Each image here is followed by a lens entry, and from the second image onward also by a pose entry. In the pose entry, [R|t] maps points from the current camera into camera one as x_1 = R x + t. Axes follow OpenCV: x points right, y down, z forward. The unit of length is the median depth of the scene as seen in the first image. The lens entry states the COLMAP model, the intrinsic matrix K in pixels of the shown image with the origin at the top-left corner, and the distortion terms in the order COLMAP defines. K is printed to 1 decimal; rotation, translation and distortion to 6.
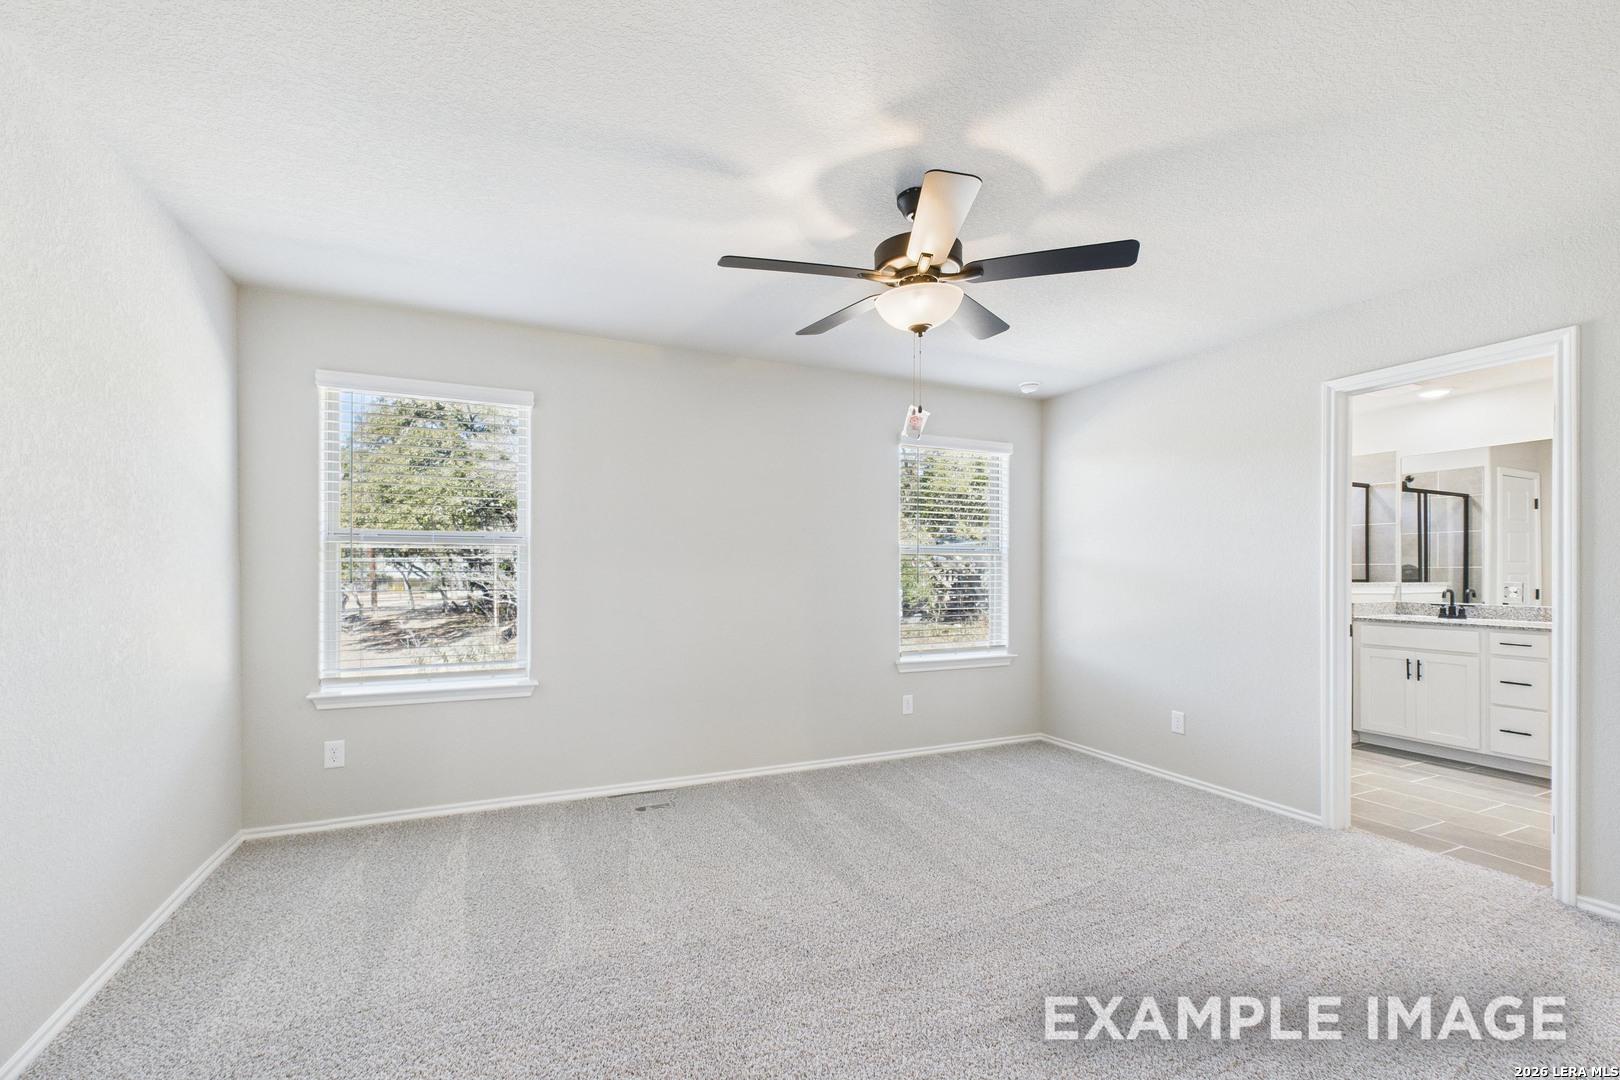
lens RADIAL K [[694.7, 0, 806.0], [0, 694.7, 563.3], [0, 0, 1]] dist [0.001224, 0.000487]
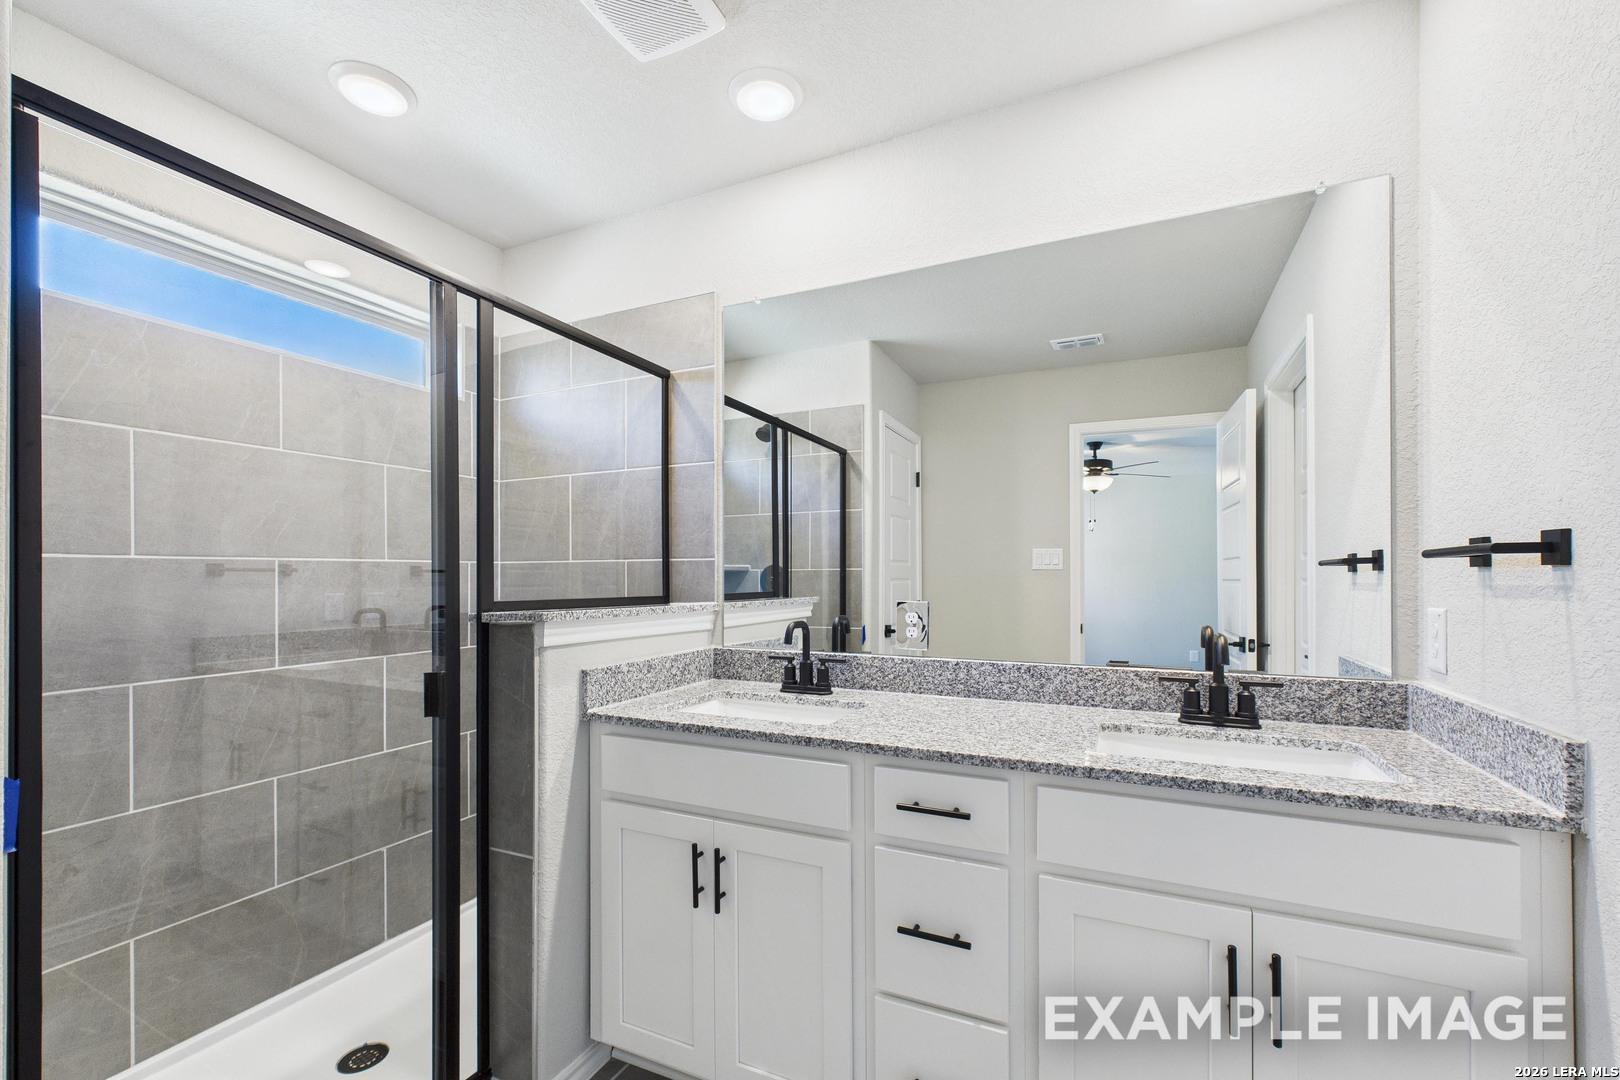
lens RADIAL K [[710.1, 0, 809.3], [0, 710.1, 572.2], [0, 0, 1]] dist [0.000518, 0.000110]
pose [[0.769528, -0.001859, 0.638610, 0.598650], [0.000695, 0.999998, 0.002074, 0.008133], [-0.638613, -0.001152, 0.769527, 0.611852]]
